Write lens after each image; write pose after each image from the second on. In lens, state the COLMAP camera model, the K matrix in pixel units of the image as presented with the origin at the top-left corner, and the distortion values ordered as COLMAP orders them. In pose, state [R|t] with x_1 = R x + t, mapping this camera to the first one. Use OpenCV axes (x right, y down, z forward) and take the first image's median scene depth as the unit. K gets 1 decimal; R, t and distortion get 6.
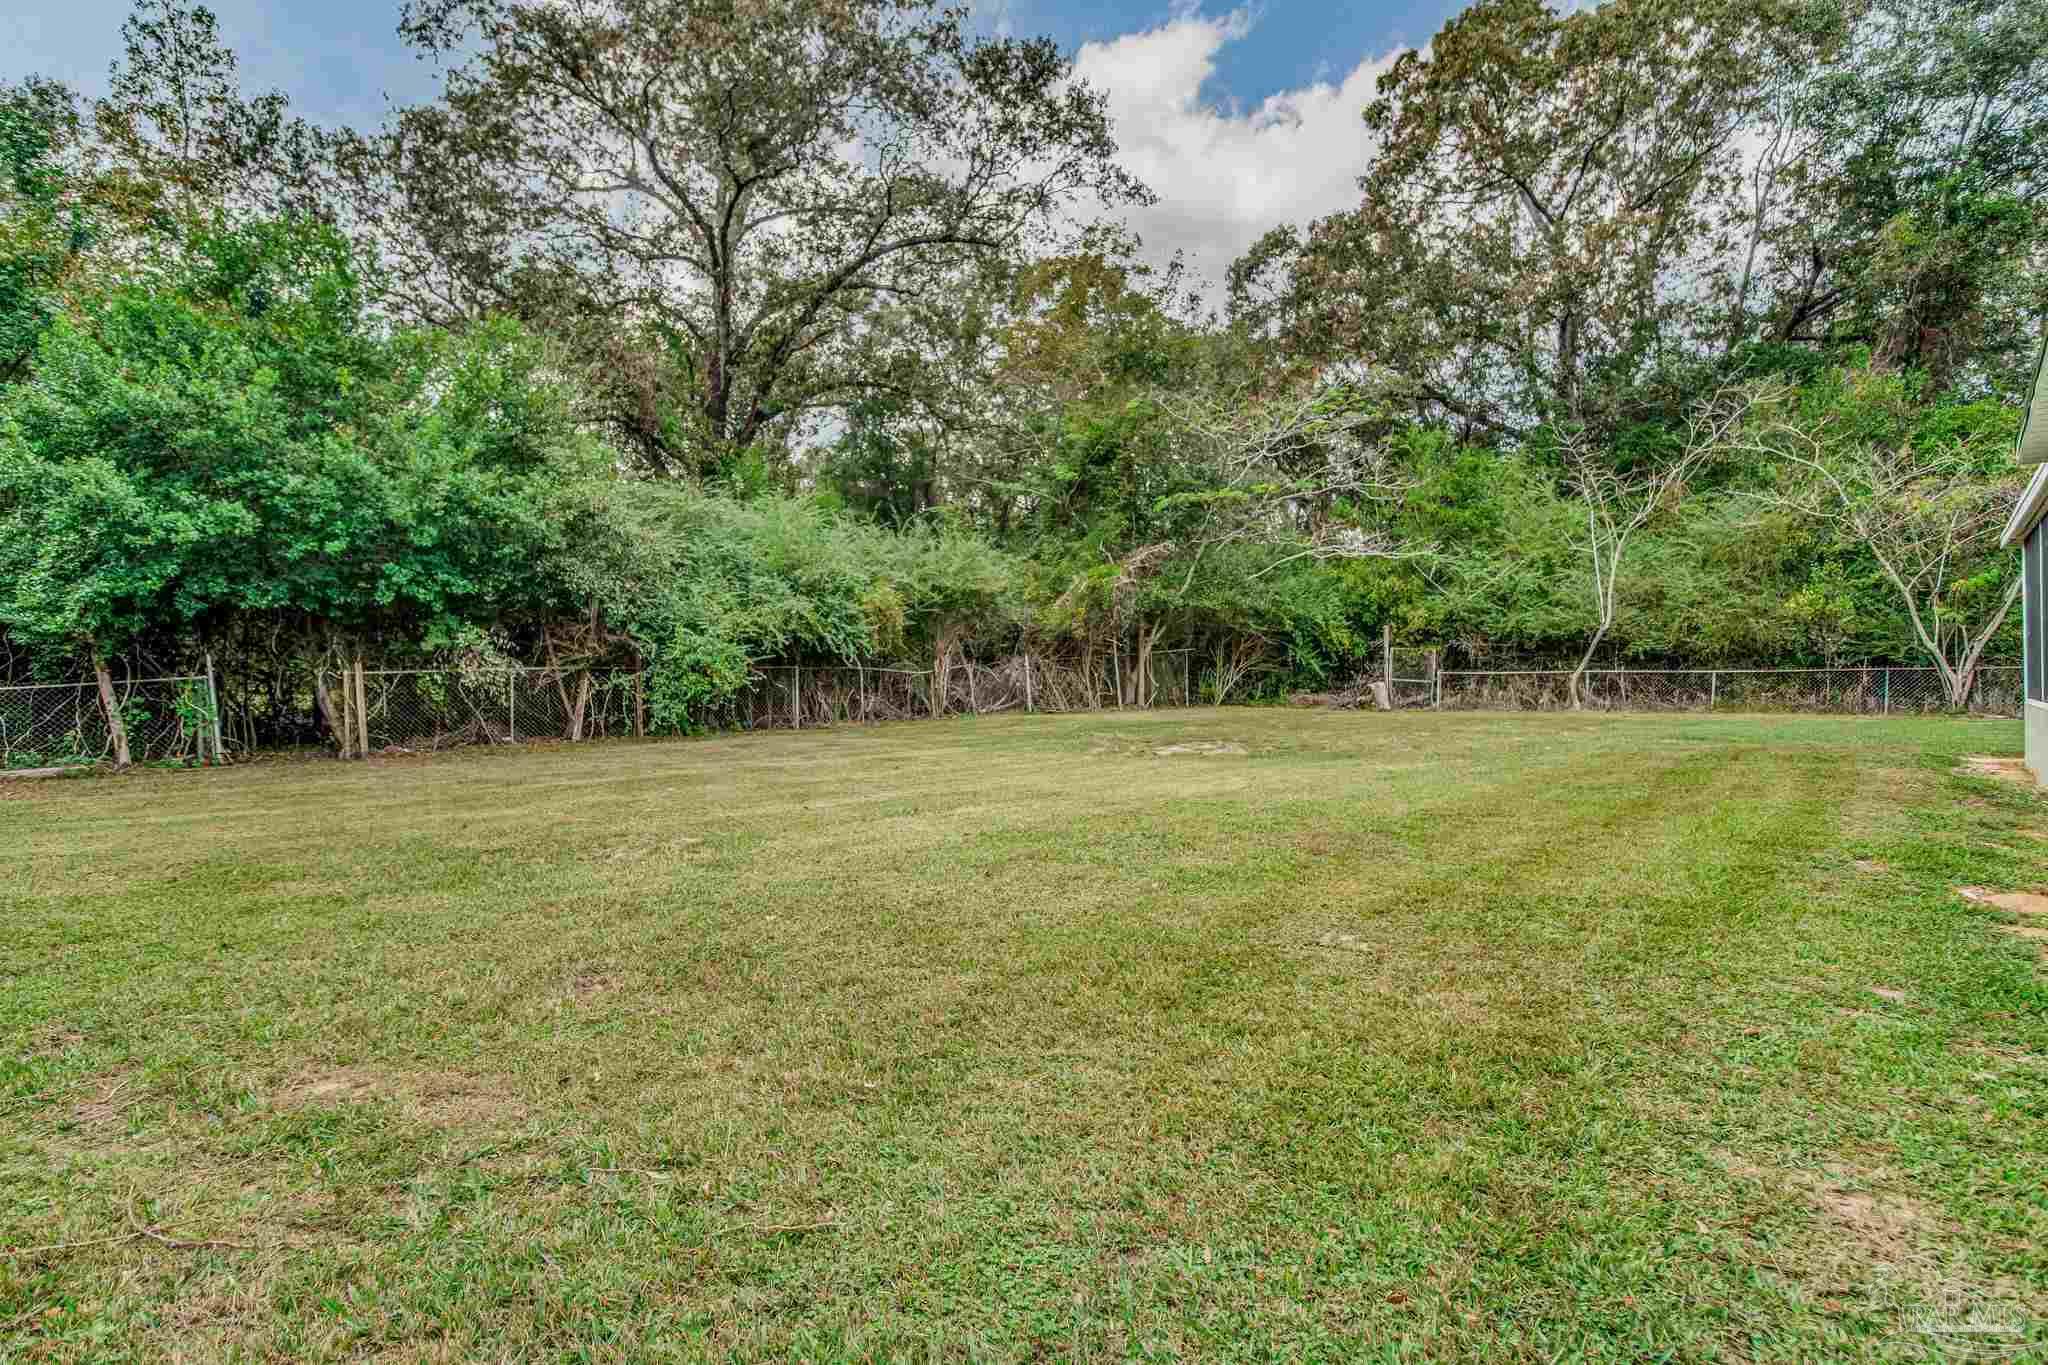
lens RADIAL K [[996.3, 0, 1020.9], [0, 996.3, 676.3], [0, 0, 1]] dist [0.012155, -0.010230]
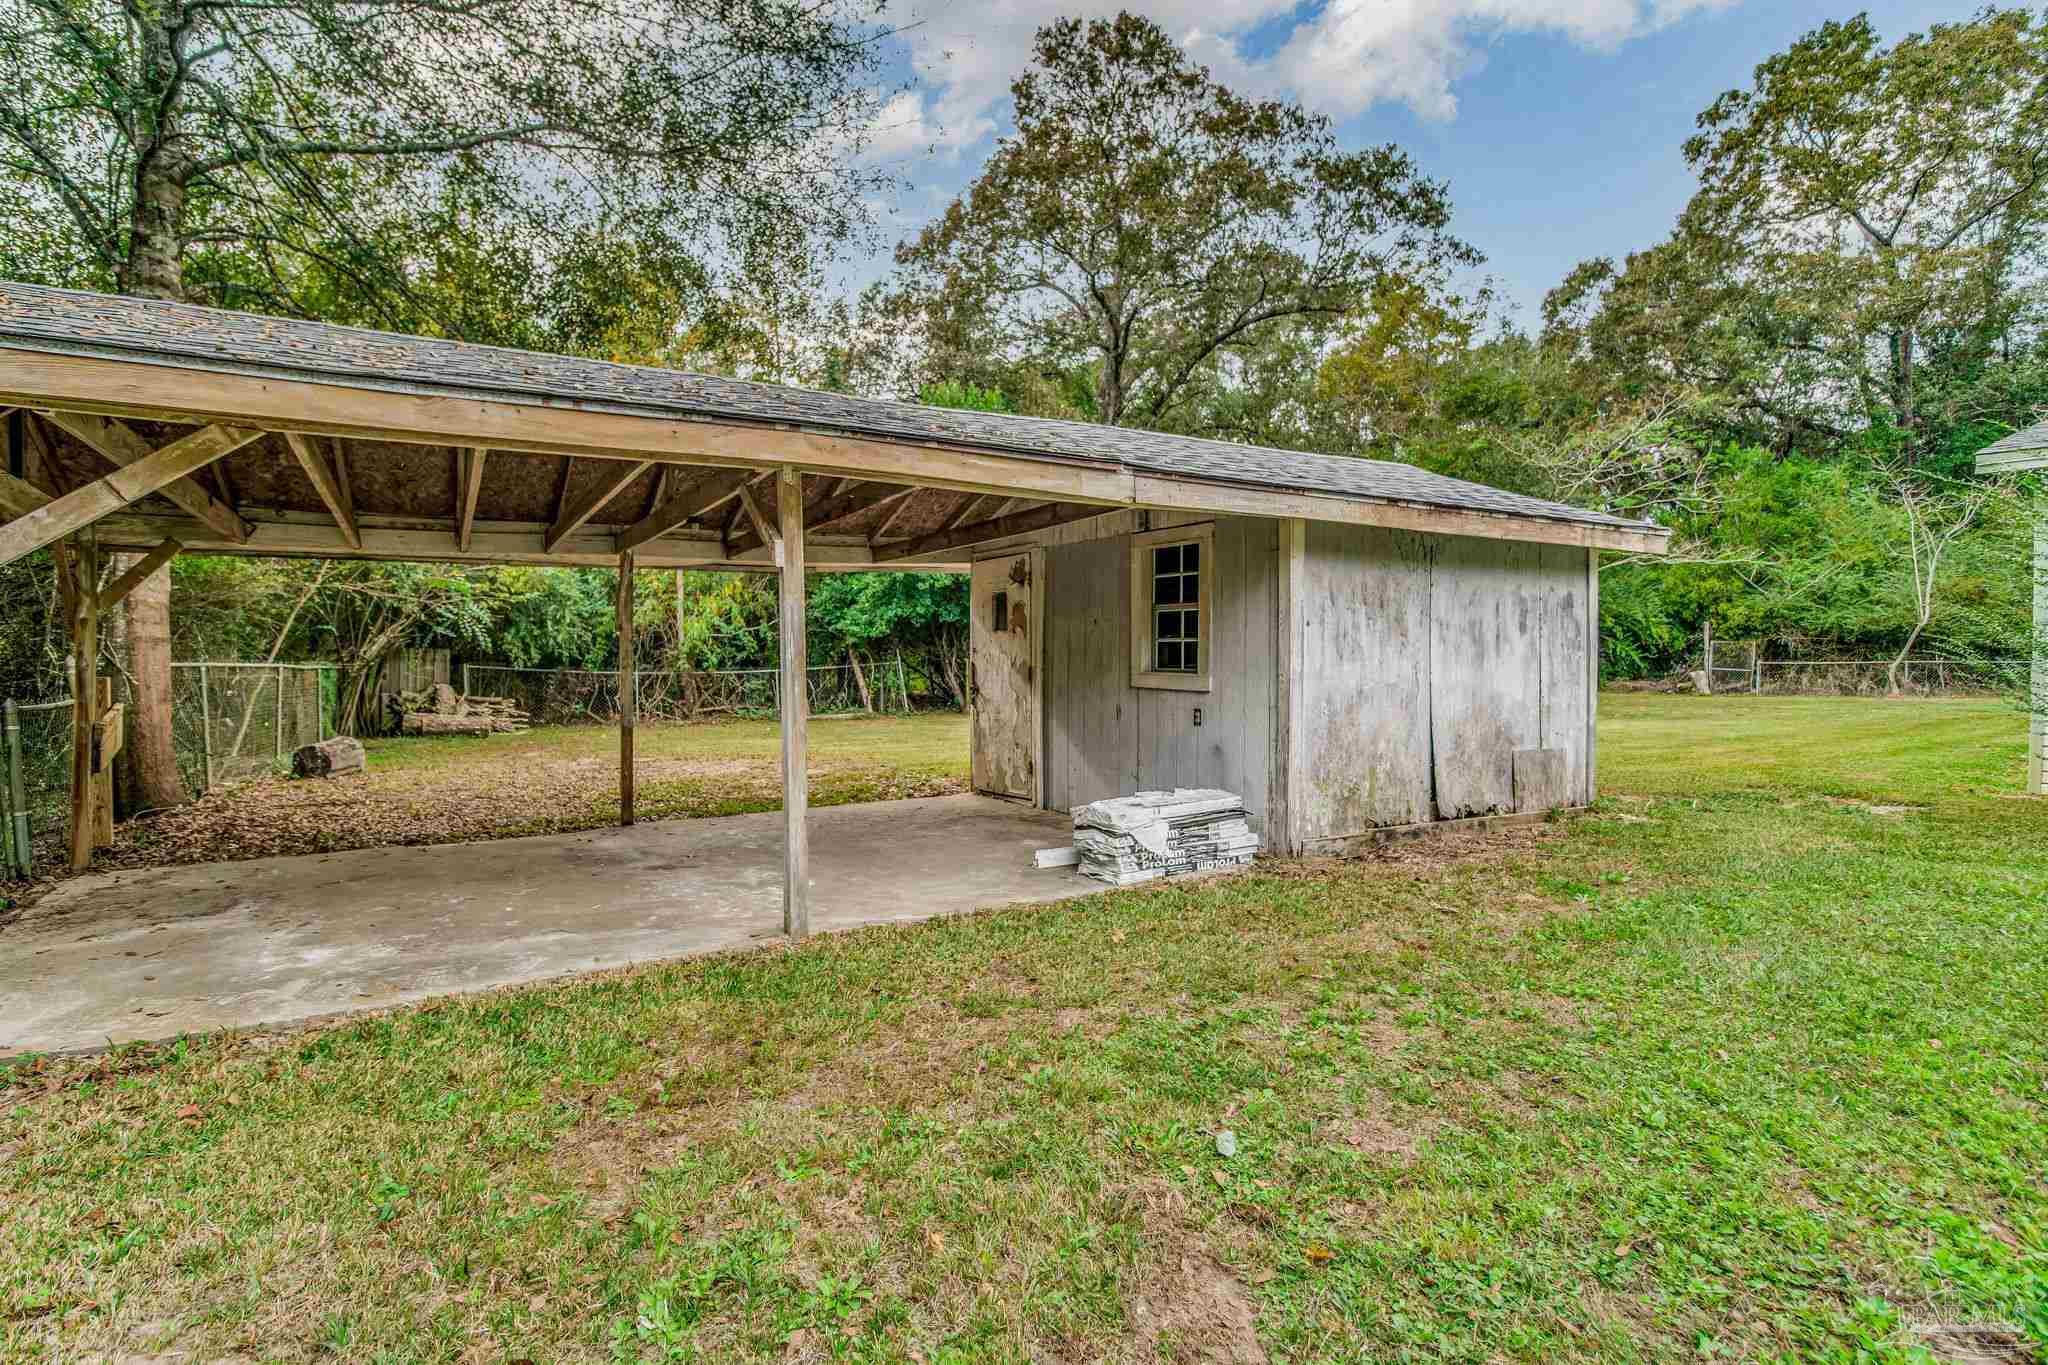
lens RADIAL K [[996.3, 0, 1022.7], [0, 996.3, 673.0], [0, 0, 1]] dist [0.012155, -0.010230]
pose [[0.971762, 0.004141, -0.235927, -0.127535], [-0.003238, 0.999986, 0.004216, 0.005948], [0.235941, -0.003333, 0.971762, -0.305903]]
